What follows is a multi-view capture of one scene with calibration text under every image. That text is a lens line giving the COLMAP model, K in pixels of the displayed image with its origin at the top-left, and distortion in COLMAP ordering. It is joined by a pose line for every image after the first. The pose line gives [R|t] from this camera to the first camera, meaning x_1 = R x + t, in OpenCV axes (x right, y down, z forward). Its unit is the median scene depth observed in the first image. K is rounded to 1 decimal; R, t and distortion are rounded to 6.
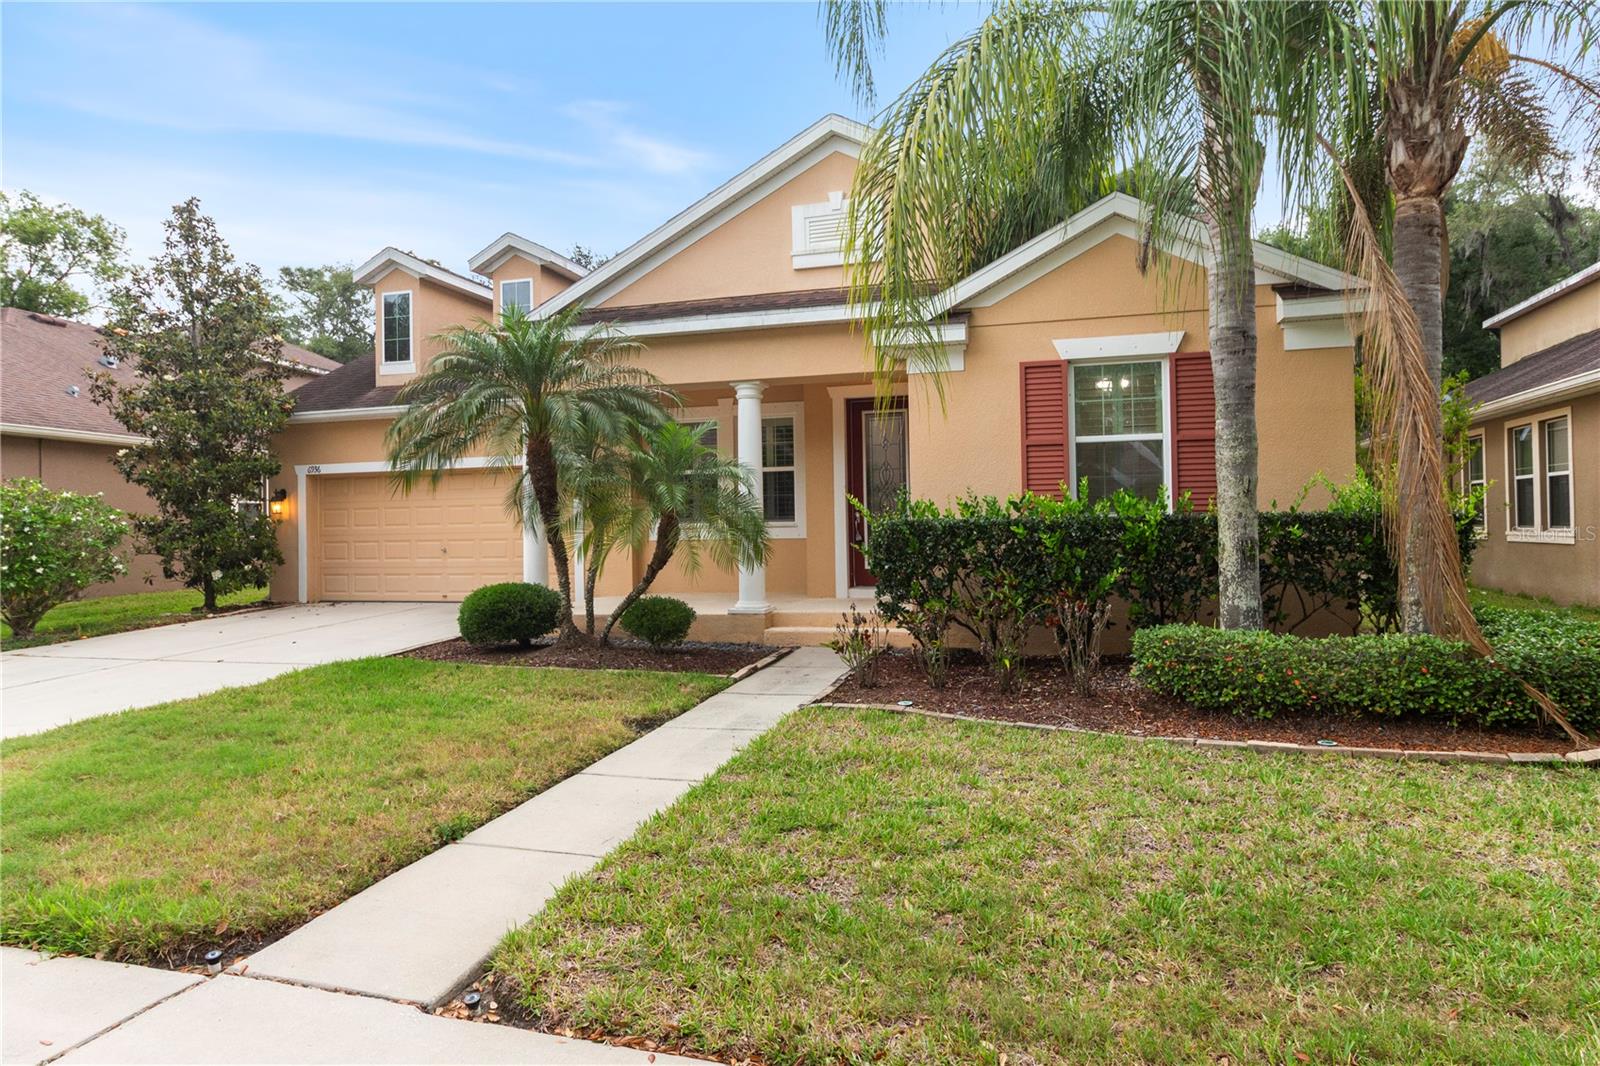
lens RADIAL K [[1001.2, 0, 800.0], [0, 1001.2, 533.0], [0, 0, 1]] dist [0.002626, 0.001158]
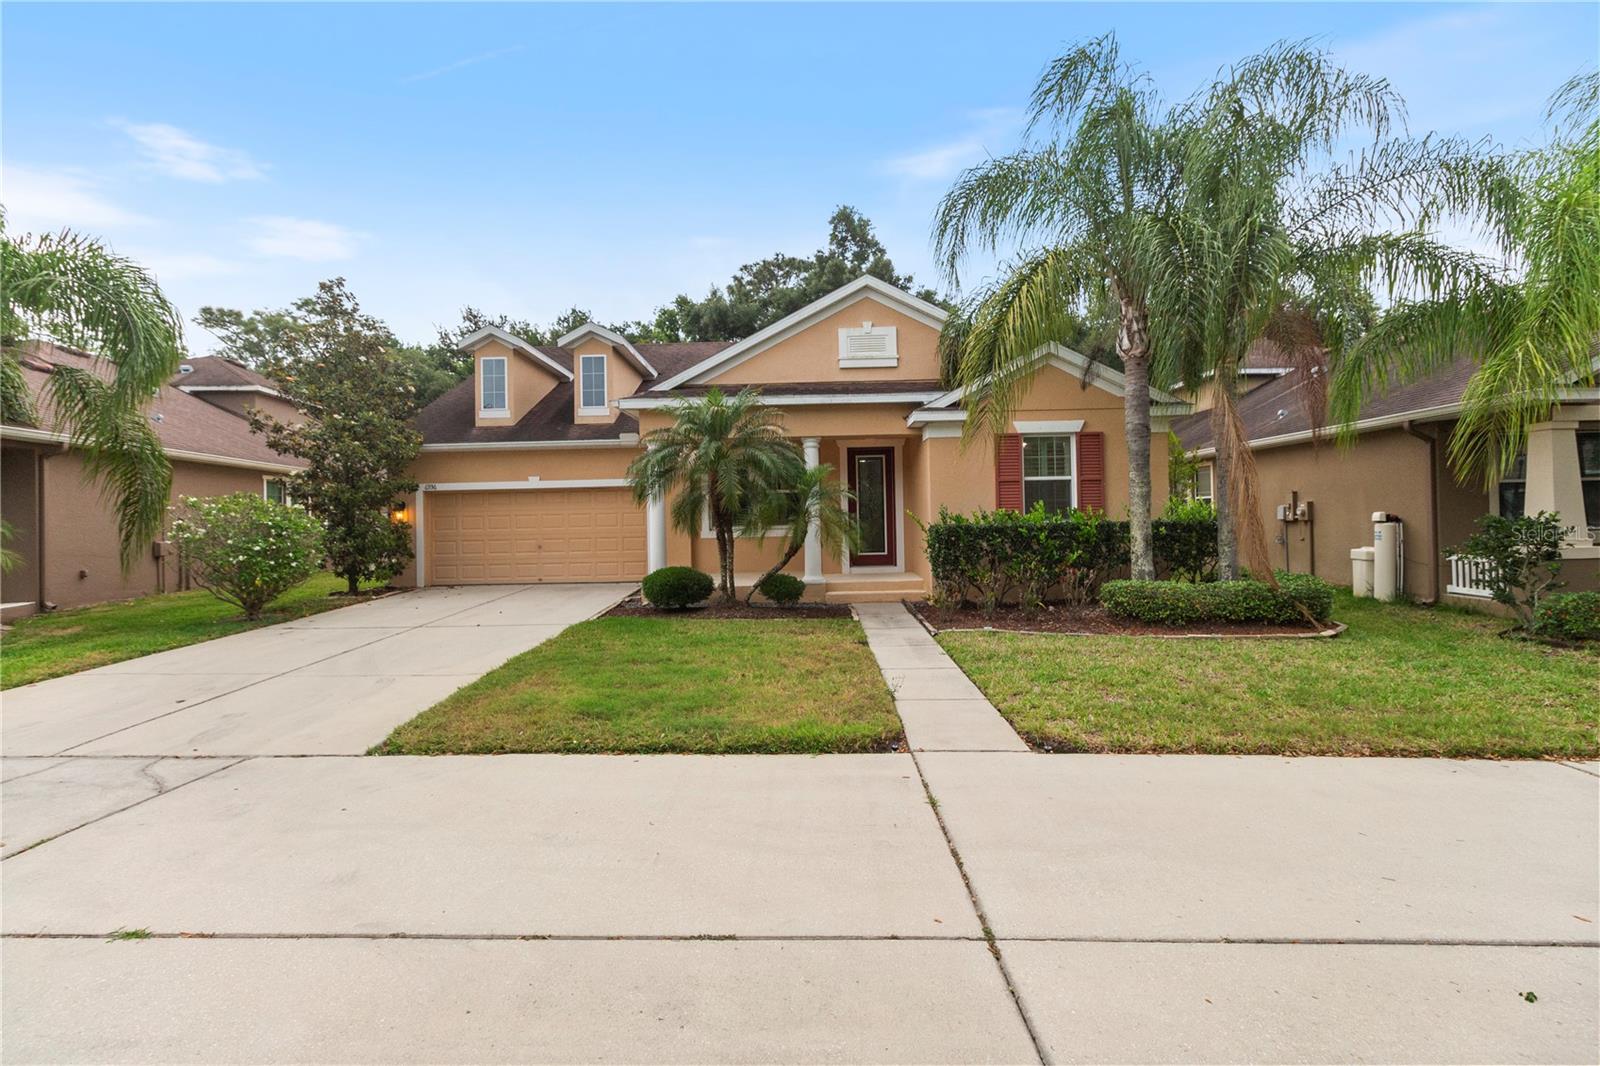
lens RADIAL K [[744.0, 0, 803.3], [0, 744.0, 520.0], [0, 0, 1]] dist [0.000644, 0.000385]
pose [[0.962334, -0.001056, 0.271868, -0.431128], [0.005330, 0.999874, -0.014982, -0.003046], [-0.271818, 0.015867, 0.962218, -0.142021]]
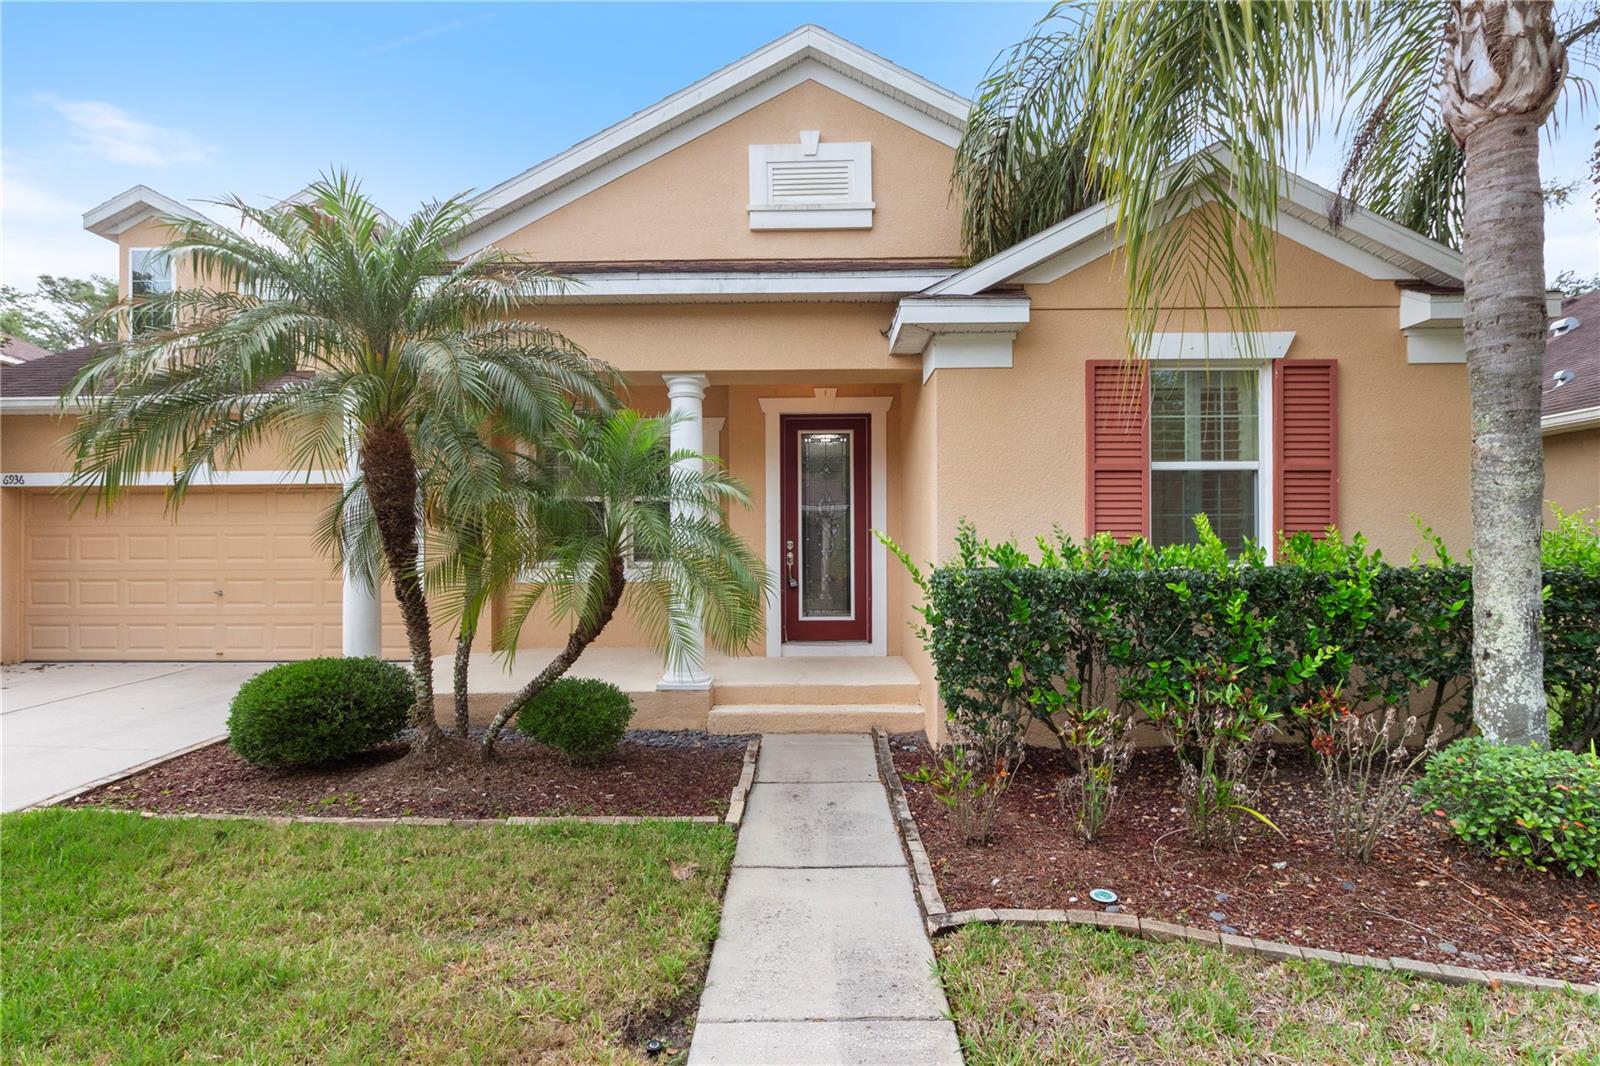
lens RADIAL K [[801.8, 0, 800.8], [0, 801.8, 562.1], [0, 0, 1]] dist [-0.001733, -0.001128]
pose [[0.963914, 0.010211, 0.266017, -0.141495], [-0.010247, 0.999947, -0.001254, -0.014662], [-0.266016, -0.001517, 0.963967, 0.454964]]
